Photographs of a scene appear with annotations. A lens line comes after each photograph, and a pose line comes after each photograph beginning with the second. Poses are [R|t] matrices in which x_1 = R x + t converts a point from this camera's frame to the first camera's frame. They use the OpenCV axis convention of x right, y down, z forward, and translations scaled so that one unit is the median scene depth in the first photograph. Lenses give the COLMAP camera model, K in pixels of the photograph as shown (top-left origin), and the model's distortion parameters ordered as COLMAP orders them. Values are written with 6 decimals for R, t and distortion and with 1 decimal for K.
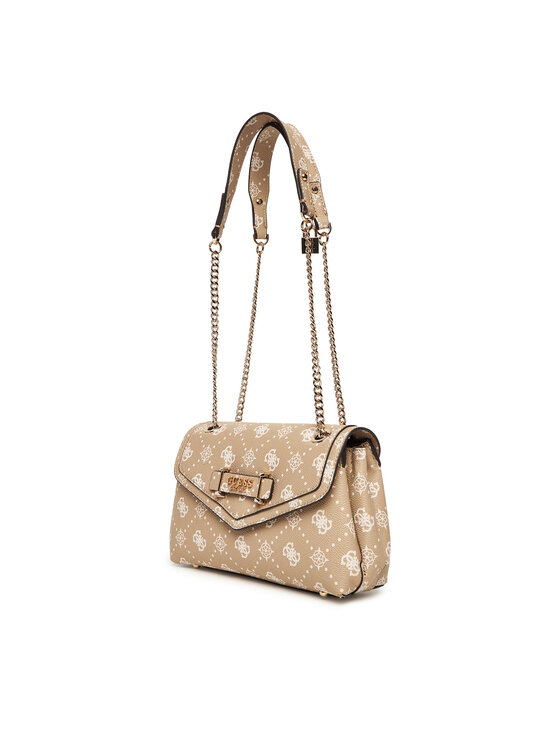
lens RADIAL K [[939.4, 0, 280.0], [0, 939.4, 373.0], [0, 0, 1]] dist [-0.016390, -0.005738]
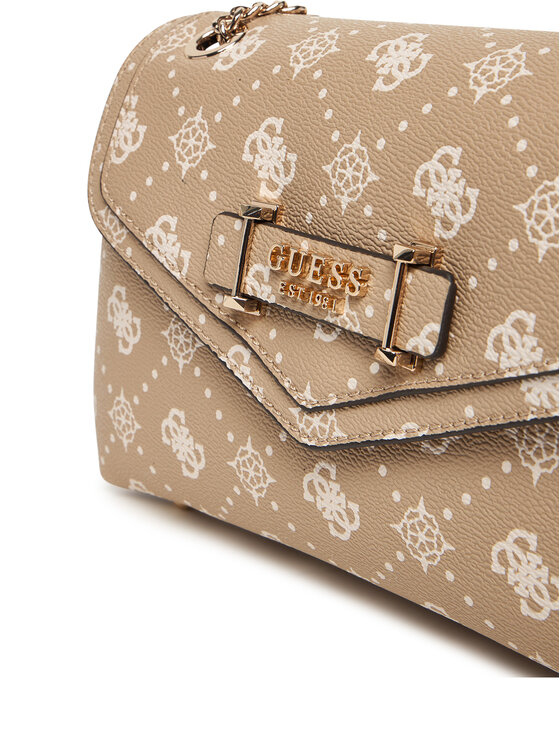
lens RADIAL K [[1464.5, 0, 280.0], [0, 1464.5, 373.0], [0, 0, 1]] dist [-0.083717, -0.137197]
pose [[0.996576, -0.008263, -0.082273, -0.019663], [0.035545, 0.941178, 0.336037, 0.008551], [0.074657, -0.337811, 0.938249, 0.605645]]
